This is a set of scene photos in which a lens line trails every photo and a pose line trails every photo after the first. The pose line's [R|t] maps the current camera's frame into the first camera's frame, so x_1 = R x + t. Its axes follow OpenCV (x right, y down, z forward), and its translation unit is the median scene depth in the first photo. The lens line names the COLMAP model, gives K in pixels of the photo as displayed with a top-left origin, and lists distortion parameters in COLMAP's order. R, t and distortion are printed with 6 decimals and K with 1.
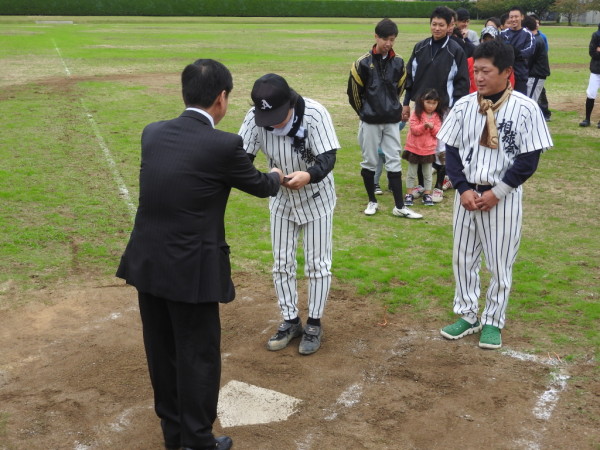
lens RADIAL K [[814.5, 0, 300.0], [0, 814.5, 225.0], [0, 0, 1]] dist [0.011517, -0.064975]
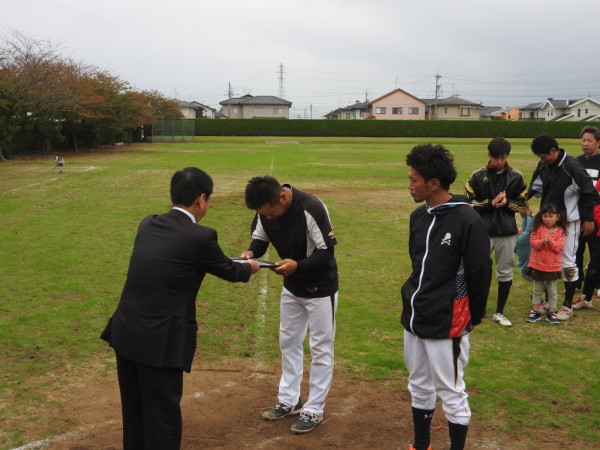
lens RADIAL K [[814.5, 0, 300.0], [0, 814.5, 225.0], [0, 0, 1]] dist [0.011517, -0.064975]
pose [[0.956800, 0.032684, -0.288904, 0.154262], [-0.073799, 0.988420, -0.132589, 0.012880], [0.281225, 0.148182, 0.948132, -0.040961]]
